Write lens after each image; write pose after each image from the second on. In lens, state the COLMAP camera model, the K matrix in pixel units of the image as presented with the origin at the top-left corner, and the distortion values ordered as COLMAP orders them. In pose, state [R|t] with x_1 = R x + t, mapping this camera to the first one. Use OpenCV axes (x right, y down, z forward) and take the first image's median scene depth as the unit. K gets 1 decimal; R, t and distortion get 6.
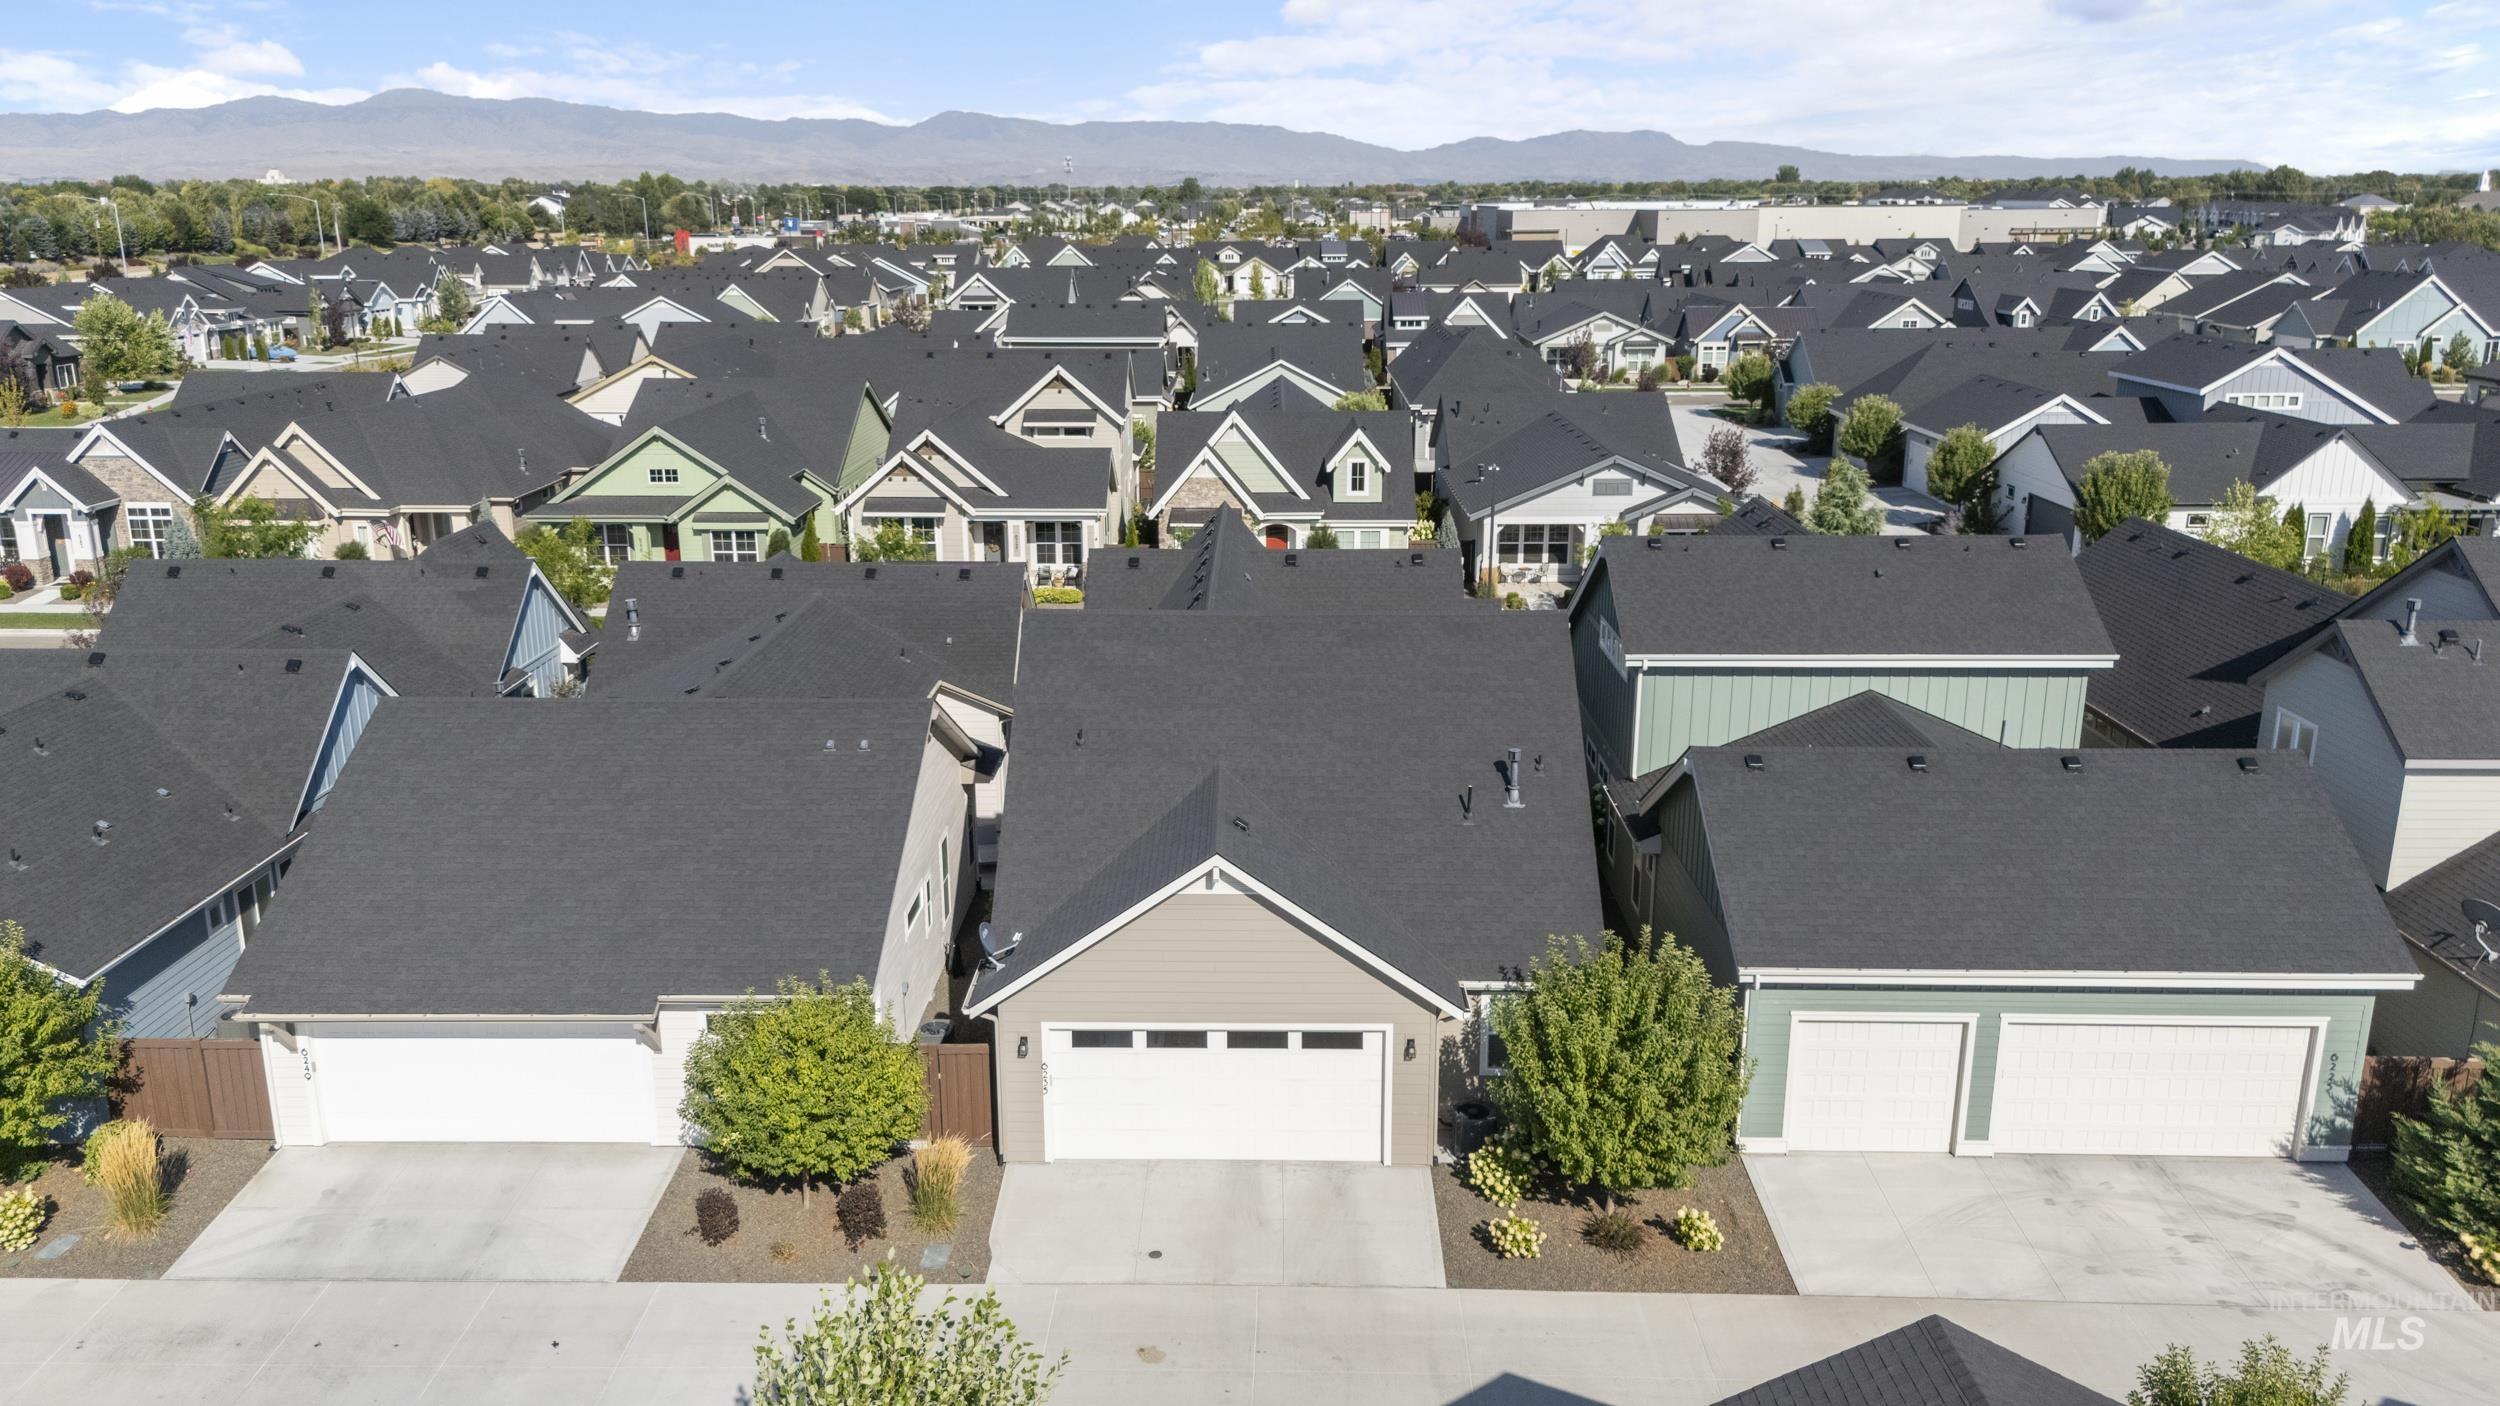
lens RADIAL K [[2770.5, 0, 1241.7], [0, 2770.5, 477.4], [0, 0, 1]] dist [0.192473, -0.750775]
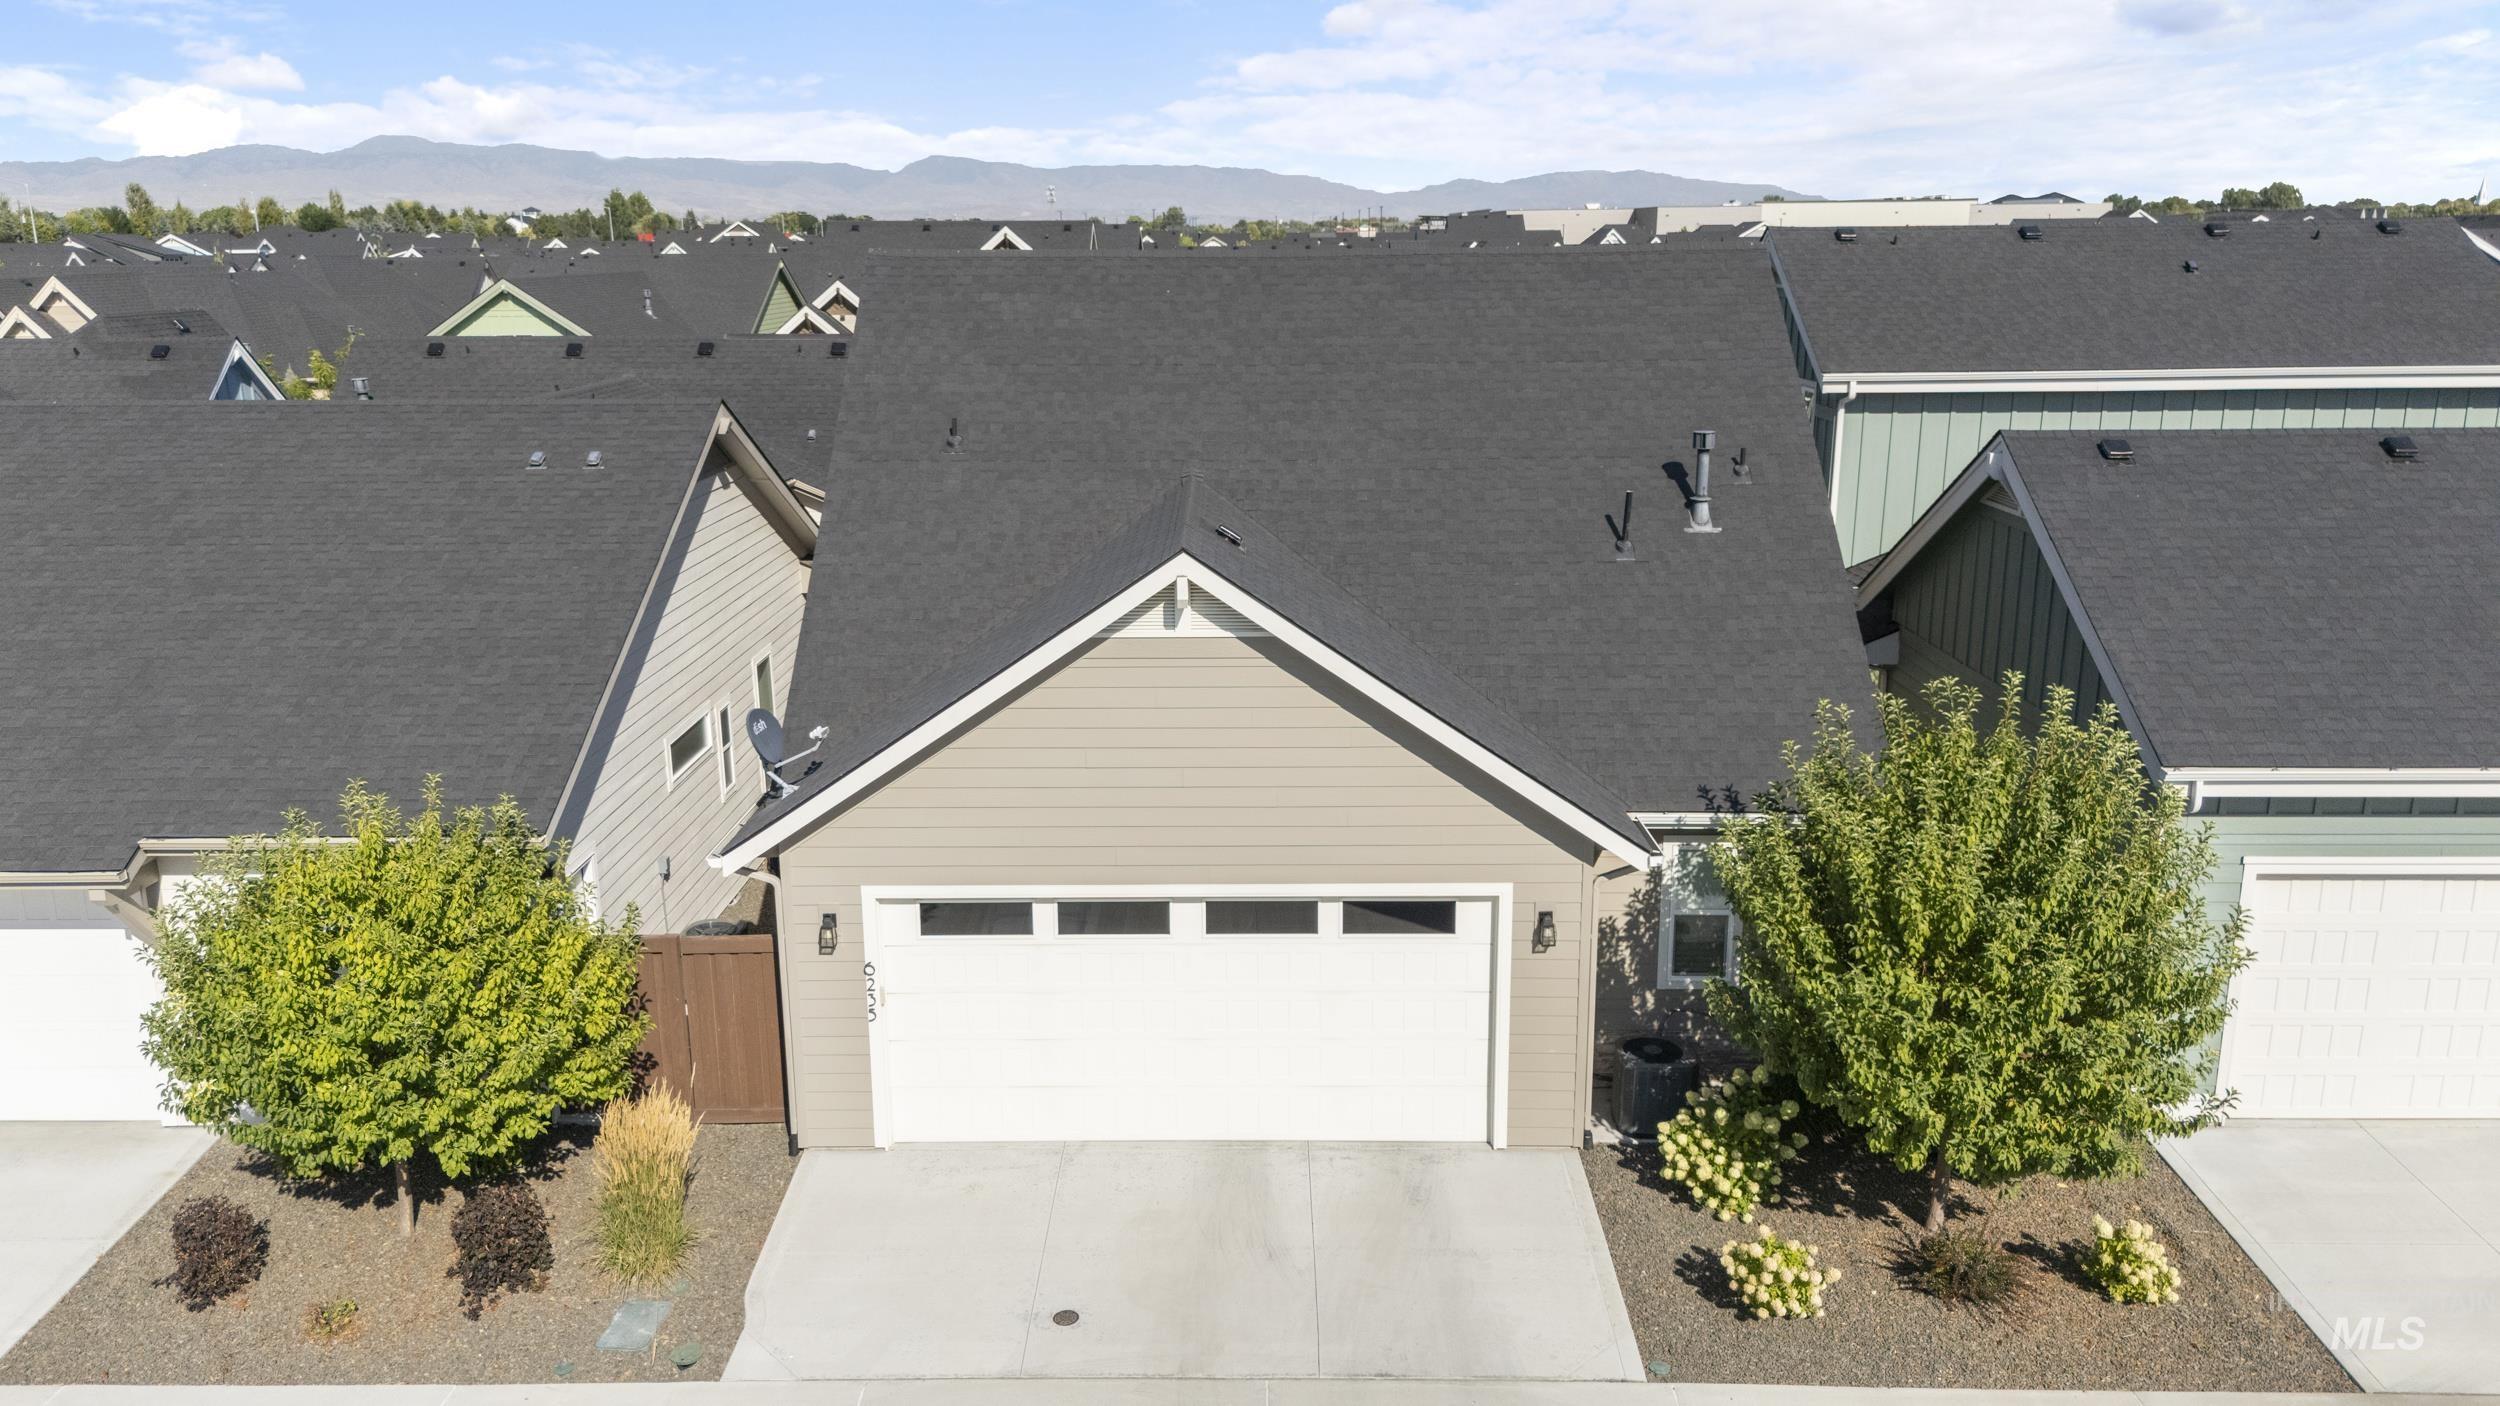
lens RADIAL K [[1866.1, 0, 1240.5], [0, 1866.1, 706.3], [0, 0, 1]] dist [0.043228, -0.027704]
pose [[0.999960, -0.006509, 0.006148, -0.000458], [0.006707, 0.999445, -0.032618, 0.171316], [-0.005933, 0.032658, 0.999449, 0.631527]]
